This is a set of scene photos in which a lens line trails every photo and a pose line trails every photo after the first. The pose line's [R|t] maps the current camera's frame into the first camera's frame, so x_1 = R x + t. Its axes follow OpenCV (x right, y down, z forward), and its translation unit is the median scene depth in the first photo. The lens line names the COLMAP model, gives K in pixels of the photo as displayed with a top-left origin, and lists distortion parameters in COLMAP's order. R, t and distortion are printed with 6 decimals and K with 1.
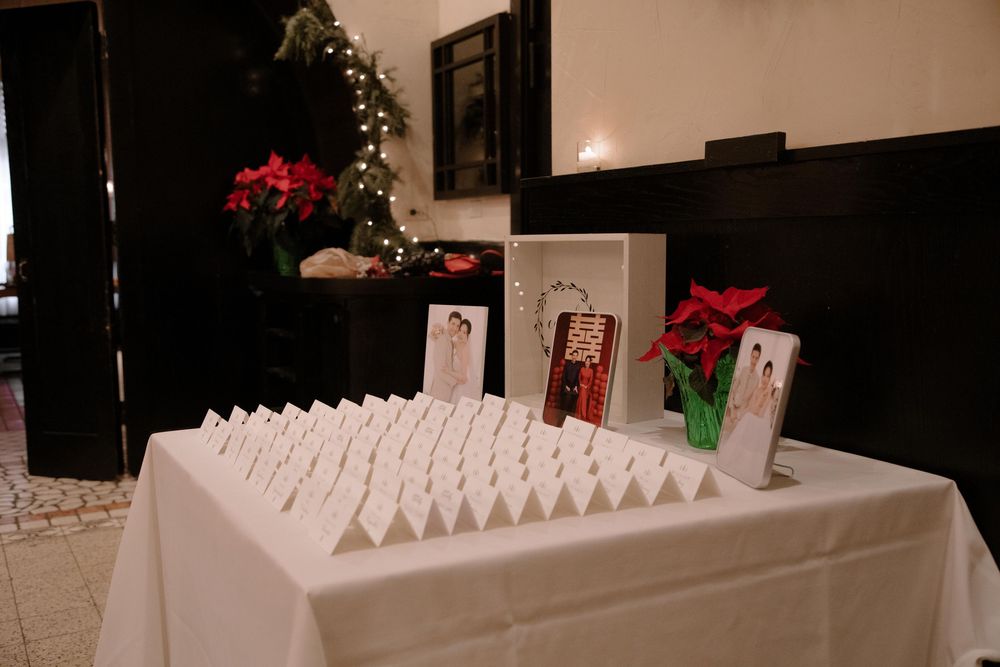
lens RADIAL K [[997.2, 0, 500.0], [0, 997.2, 333.5], [0, 0, 1]] dist [-0.002794, 0.002479]
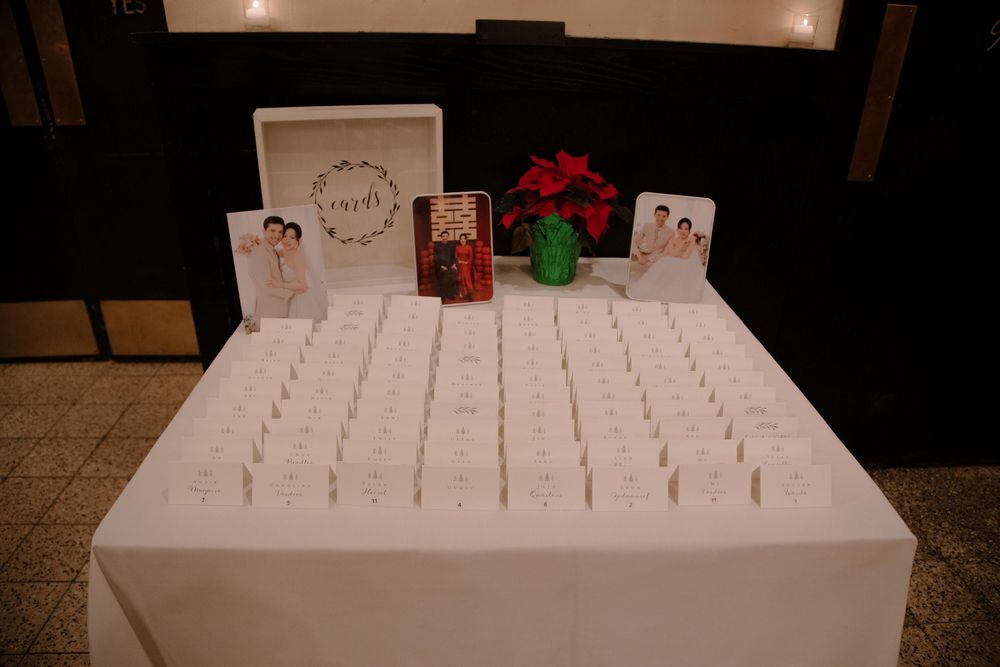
lens RADIAL K [[658.6, 0, 500.0], [0, 658.6, 333.5], [0, 0, 1]] dist [-0.121395, 0.001445]
pose [[0.434434, -0.380392, 0.816437, -0.509282], [0.055420, 0.916015, 0.397298, -0.157452], [-0.898997, -0.127353, 0.419029, 0.645961]]
